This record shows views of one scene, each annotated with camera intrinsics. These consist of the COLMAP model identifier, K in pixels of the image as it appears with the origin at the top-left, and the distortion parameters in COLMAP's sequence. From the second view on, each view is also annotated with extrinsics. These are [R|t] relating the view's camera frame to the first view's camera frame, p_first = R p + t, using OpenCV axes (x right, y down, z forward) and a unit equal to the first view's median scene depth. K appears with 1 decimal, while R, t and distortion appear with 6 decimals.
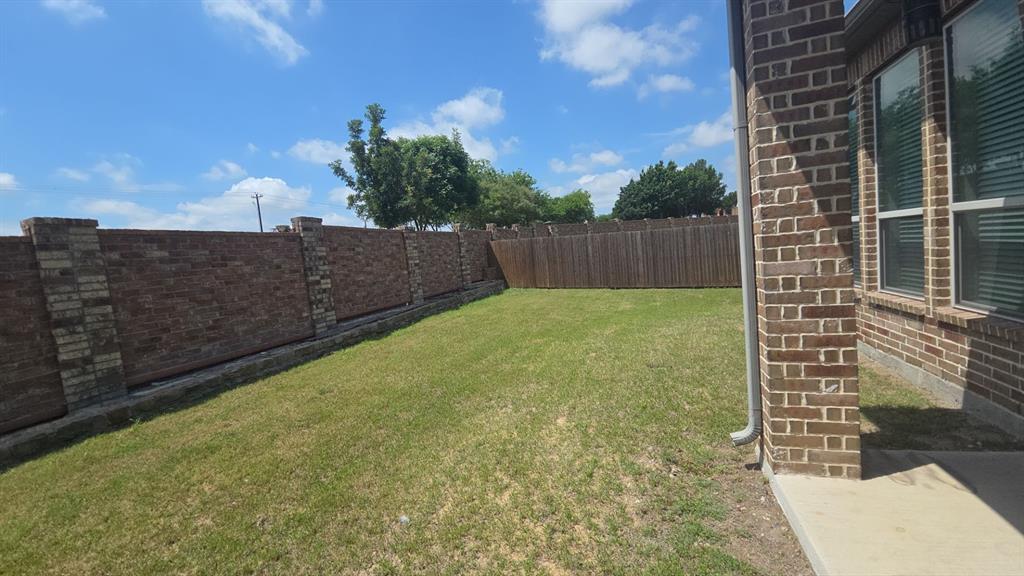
lens RADIAL K [[419.0, 0, 514.1], [0, 419.0, 290.1], [0, 0, 1]] dist [0.011894, -0.008117]
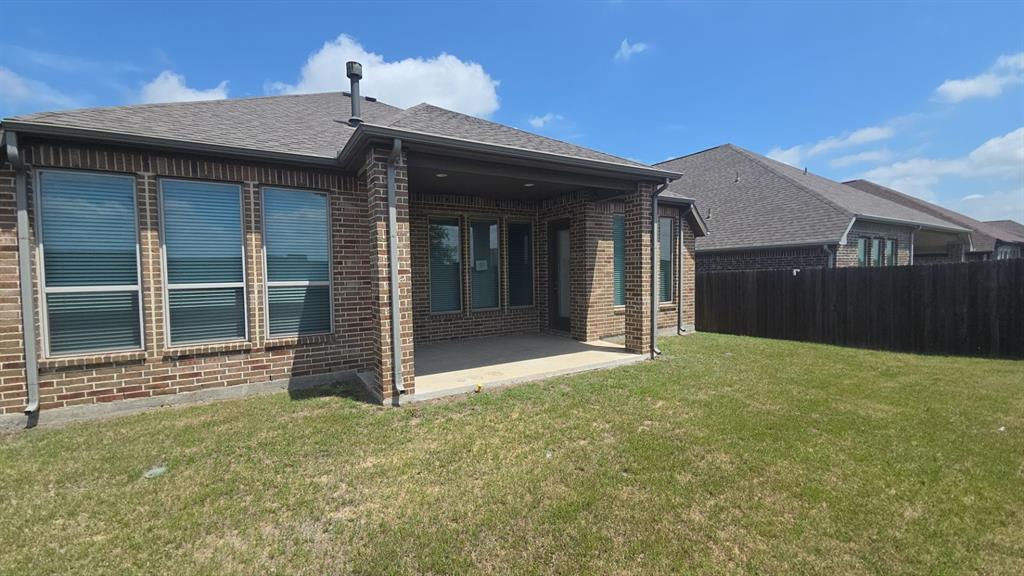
lens RADIAL K [[419.0, 0, 507.9], [0, 419.0, 297.3], [0, 0, 1]] dist [0.011894, -0.008117]
pose [[-0.755157, 0.069376, 0.651863, -0.561177], [0.143788, 0.987699, 0.061454, -0.061312], [-0.639581, 0.140137, -0.755843, 1.031578]]
